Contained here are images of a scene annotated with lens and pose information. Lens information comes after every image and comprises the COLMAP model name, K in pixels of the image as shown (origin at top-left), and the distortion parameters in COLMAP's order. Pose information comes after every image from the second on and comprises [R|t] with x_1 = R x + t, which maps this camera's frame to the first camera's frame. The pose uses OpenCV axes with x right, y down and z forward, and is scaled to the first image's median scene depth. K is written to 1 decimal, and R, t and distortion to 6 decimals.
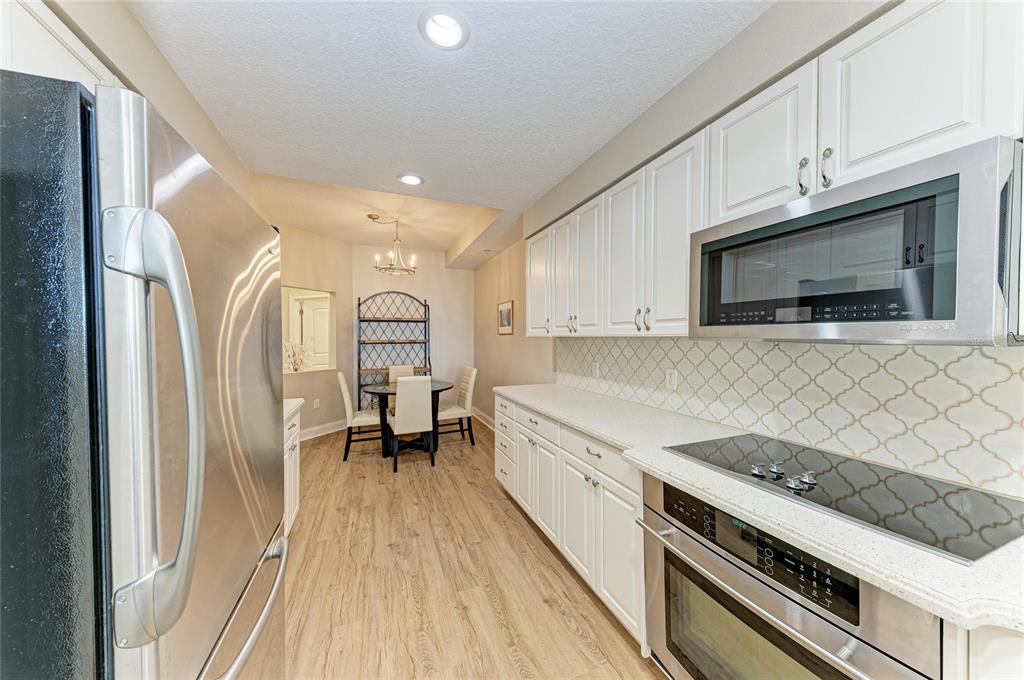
lens RADIAL K [[346.2, 0, 512.9], [0, 346.2, 341.3], [0, 0, 1]] dist [0.020921, -0.004696]
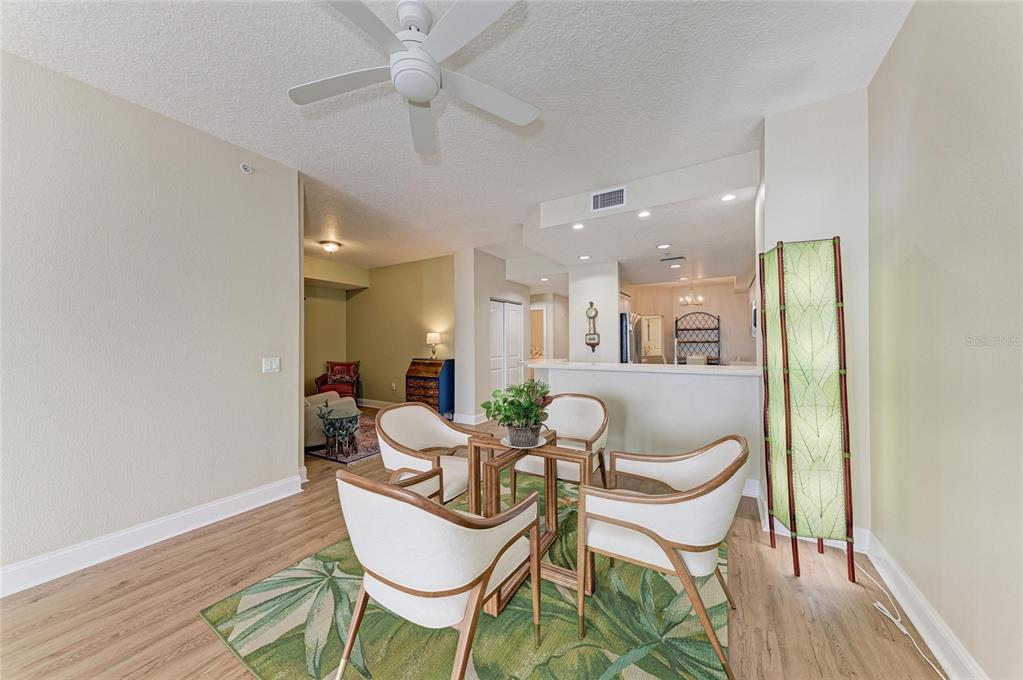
lens RADIAL K [[345.9, 0, 512.4], [0, 345.9, 341.3], [0, 0, 1]] dist [0.020921, -0.004696]
pose [[0.600733, -0.005847, -0.799428, 0.603891], [-0.005285, 0.999922, -0.011285, 0.030263], [0.799432, 0.011005, 0.600656, -0.955076]]
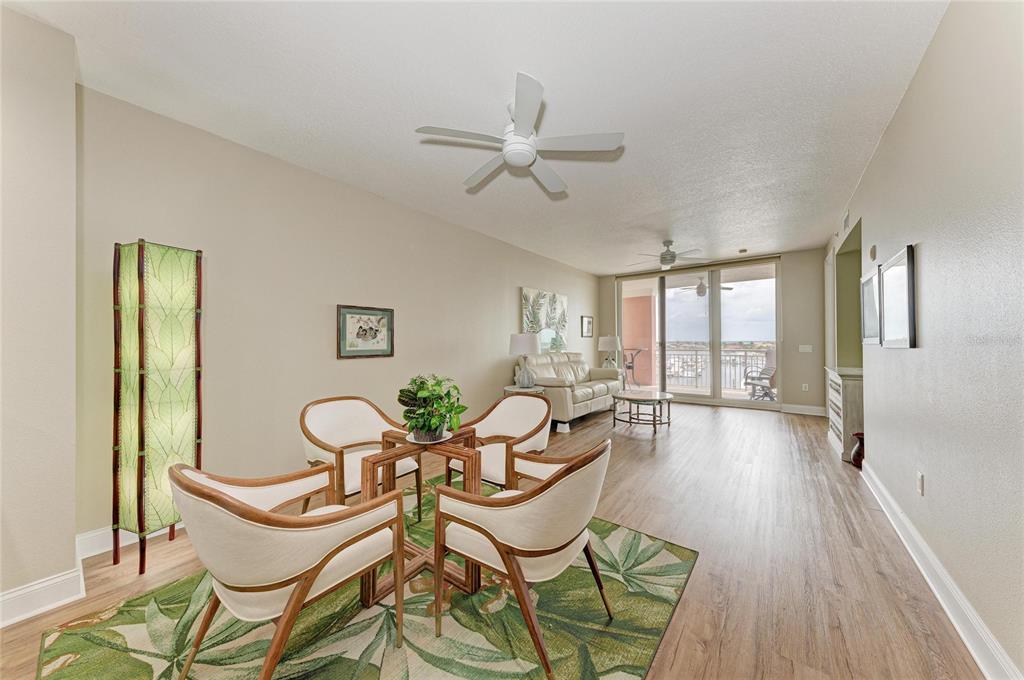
lens RADIAL K [[346.2, 0, 512.9], [0, 346.2, 341.3], [0, 0, 1]] dist [0.020921, -0.004696]
pose [[-0.512594, 0.008093, 0.858593, -0.192551], [0.017552, 0.999845, 0.001055, 0.029505], [-0.858451, 0.015610, -0.512657, -0.535977]]
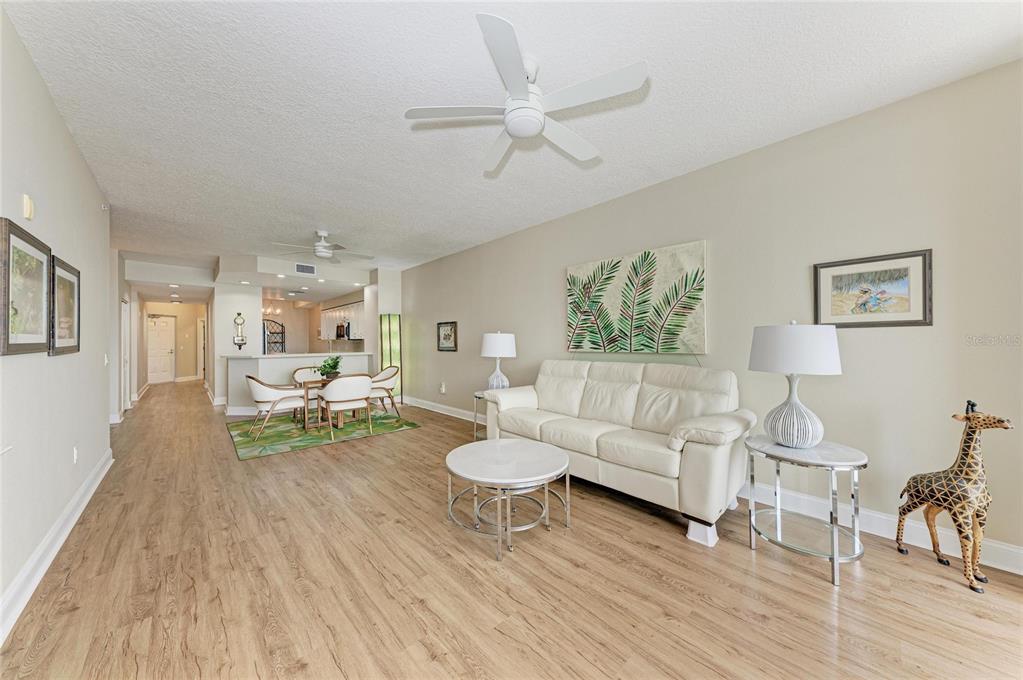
lens RADIAL K [[345.9, 0, 512.4], [0, 345.9, 341.3], [0, 0, 1]] dist [0.020921, -0.004696]
pose [[0.933642, 0.000108, 0.358207, 0.411197], [0.005365, 0.999884, -0.014284, 0.043459], [-0.358166, 0.015258, 0.933533, -2.051331]]
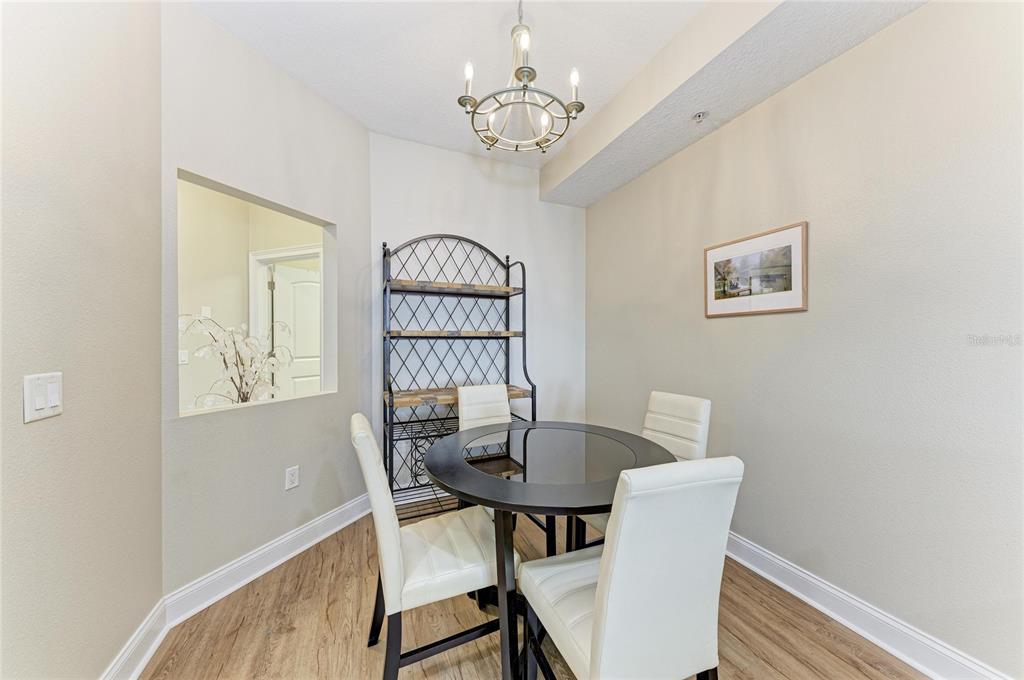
lens RADIAL K [[346.2, 0, 512.9], [0, 346.2, 341.3], [0, 0, 1]] dist [0.020921, -0.004696]
pose [[0.999693, 0.002416, 0.024661, -0.333866], [-0.002238, 0.999971, -0.007258, 0.017016], [-0.024677, 0.007201, 0.999670, 0.620691]]
